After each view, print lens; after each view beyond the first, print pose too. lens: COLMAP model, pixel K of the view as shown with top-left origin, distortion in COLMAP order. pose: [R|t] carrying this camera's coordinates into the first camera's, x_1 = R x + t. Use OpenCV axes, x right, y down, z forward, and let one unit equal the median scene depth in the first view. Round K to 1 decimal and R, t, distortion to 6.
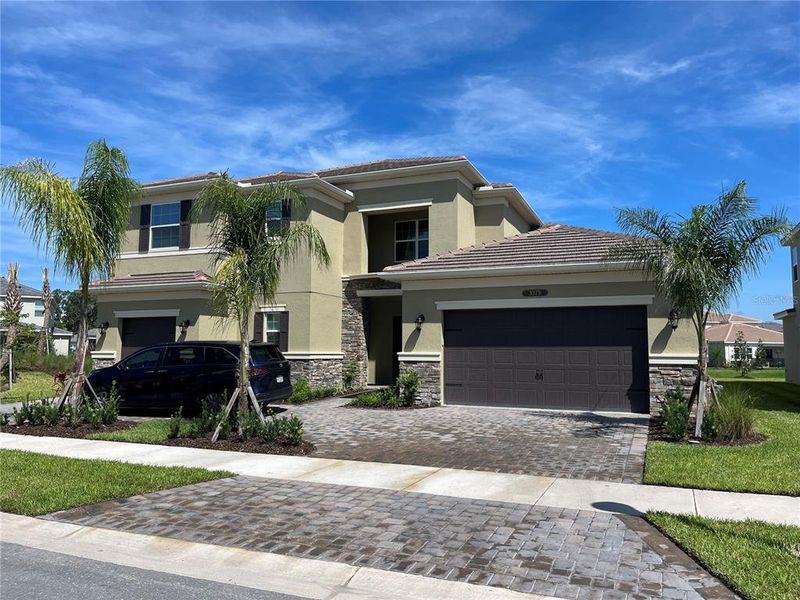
lens RADIAL K [[610.2, 0, 394.3], [0, 610.2, 300.5], [0, 0, 1]] dist [0.007915, -0.006005]
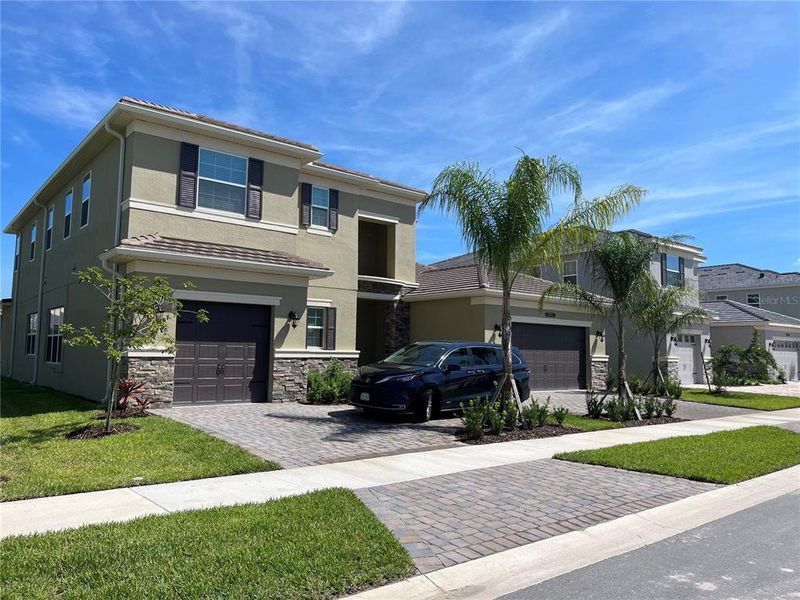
lens RADIAL K [[610.2, 0, 394.3], [0, 610.2, 300.5], [0, 0, 1]] dist [0.007915, -0.006005]
pose [[0.464495, 0.077029, 0.882219, -0.931947], [-0.092072, 0.995012, -0.038400, 0.032933], [-0.880777, -0.063391, 0.469270, 0.449484]]
